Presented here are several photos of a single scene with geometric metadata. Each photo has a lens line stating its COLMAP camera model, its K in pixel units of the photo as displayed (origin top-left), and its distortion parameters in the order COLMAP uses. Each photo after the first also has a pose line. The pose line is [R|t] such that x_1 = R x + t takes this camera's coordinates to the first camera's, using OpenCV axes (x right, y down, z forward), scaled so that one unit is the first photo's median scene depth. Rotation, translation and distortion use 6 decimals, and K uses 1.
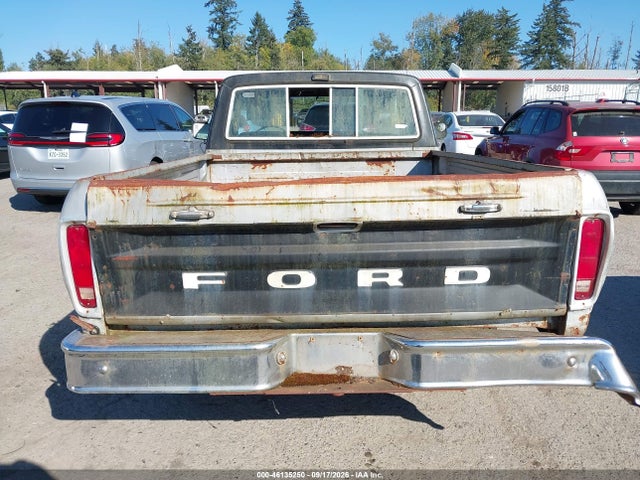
lens RADIAL K [[504.5, 0, 320.4], [0, 504.5, 229.5], [0, 0, 1]] dist [0.022411, -0.026447]
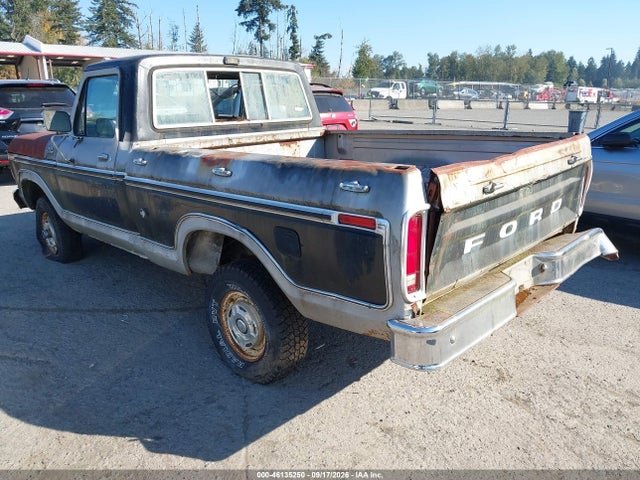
lens RADIAL K [[504.5, 0, 319.8], [0, 504.5, 225.9], [0, 0, 1]] dist [0.022411, -0.026447]
pose [[0.710241, -0.180532, 0.680416, -0.607022], [0.157372, 0.982814, 0.096496, -0.052620], [-0.686143, 0.038543, 0.726445, 0.175364]]
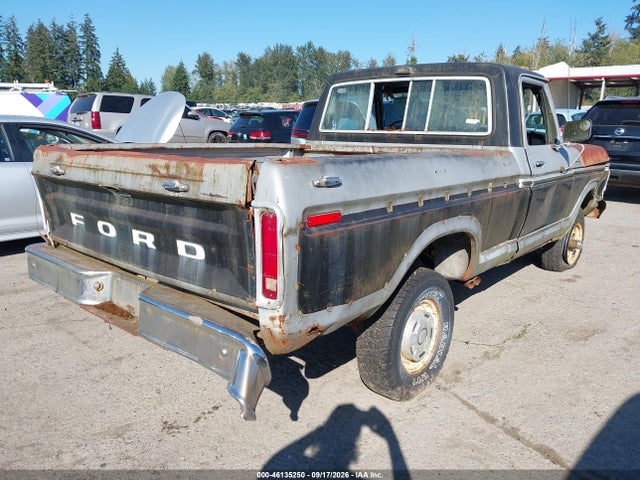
lens RADIAL K [[504.5, 0, 321.1], [0, 504.5, 235.5], [0, 0, 1]] dist [0.022411, -0.026447]
pose [[0.749930, 0.159169, -0.642083, 0.560828], [-0.153215, 0.986021, 0.065480, -0.025580], [0.643530, 0.049271, 0.763834, 0.165499]]
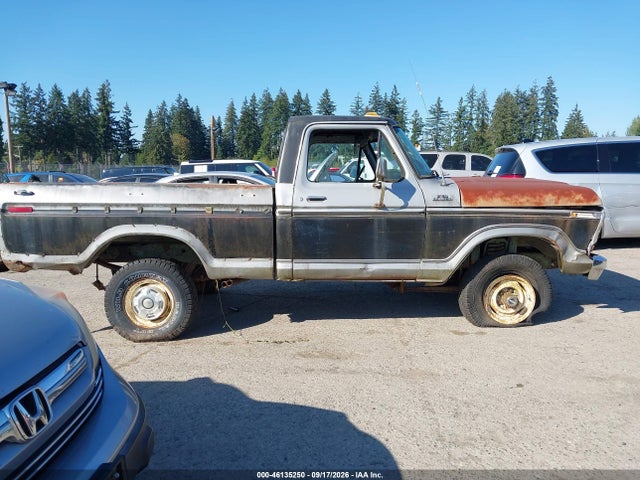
lens RADIAL K [[504.5, 0, 315.6], [0, 504.5, 235.0], [0, 0, 1]] dist [0.022411, -0.026447]
pose [[-0.012386, 0.117737, -0.992968, 1.269834], [-0.200278, 0.972629, 0.117823, -0.200087], [0.979661, 0.200329, 0.011533, 1.107023]]
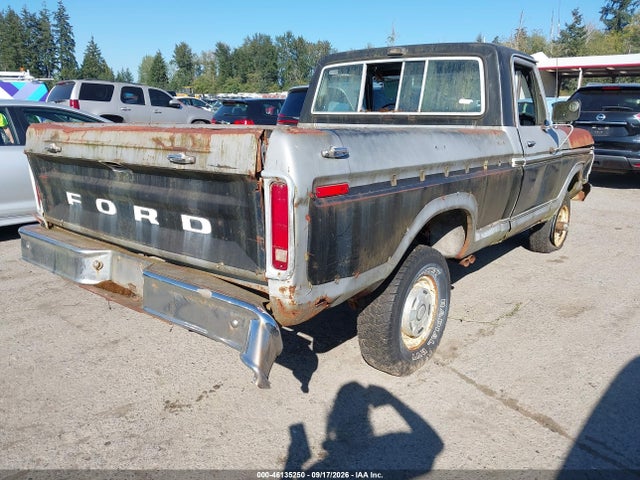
lens RADIAL K [[504.5, 0, 320.2], [0, 504.5, 235.8], [0, 0, 1]] dist [0.022411, -0.026447]
pose [[0.773537, 0.162729, -0.612503, 0.545303], [-0.145845, 0.986241, 0.077834, -0.003628], [0.616741, 0.029124, 0.786627, 0.149736]]
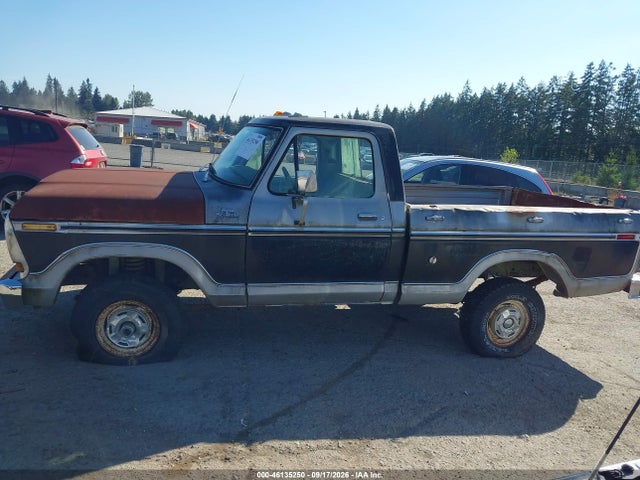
lens RADIAL K [[504.5, 0, 314.7], [0, 504.5, 239.8], [0, 0, 1]] dist [0.022411, -0.026447]
pose [[-0.228819, -0.200711, 0.952553, -1.112167], [0.126087, 0.964160, 0.233445, -0.332156], [-0.965269, 0.173522, -0.195311, 1.367668]]
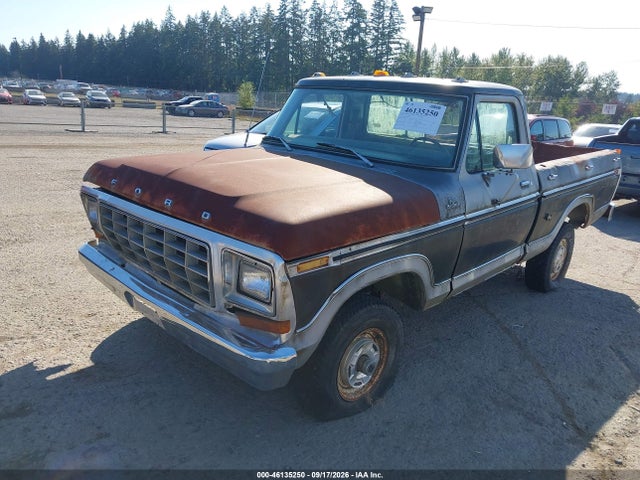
lens RADIAL K [[504.5, 0, 316.8], [0, 504.5, 238.4], [0, 0, 1]] dist [0.022411, -0.026447]
pose [[-0.703469, -0.228092, 0.673131, -0.619299], [0.100271, 0.905780, 0.411715, -0.472212], [-0.703617, 0.357124, -0.614317, 1.949561]]
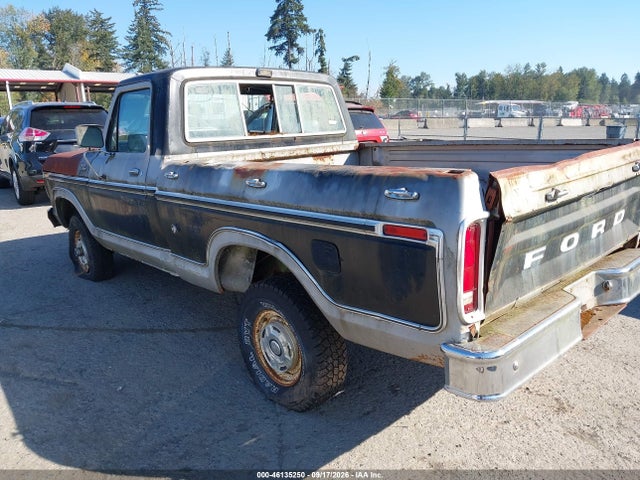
lens RADIAL K [[504.5, 0, 319.4], [0, 504.5, 225.5], [0, 0, 1]] dist [0.022411, -0.026447]
pose [[0.747575, -0.156600, 0.645451, -0.588318], [0.165644, 0.985058, 0.047143, -0.043212], [-0.643190, 0.071672, 0.762345, 0.216849]]
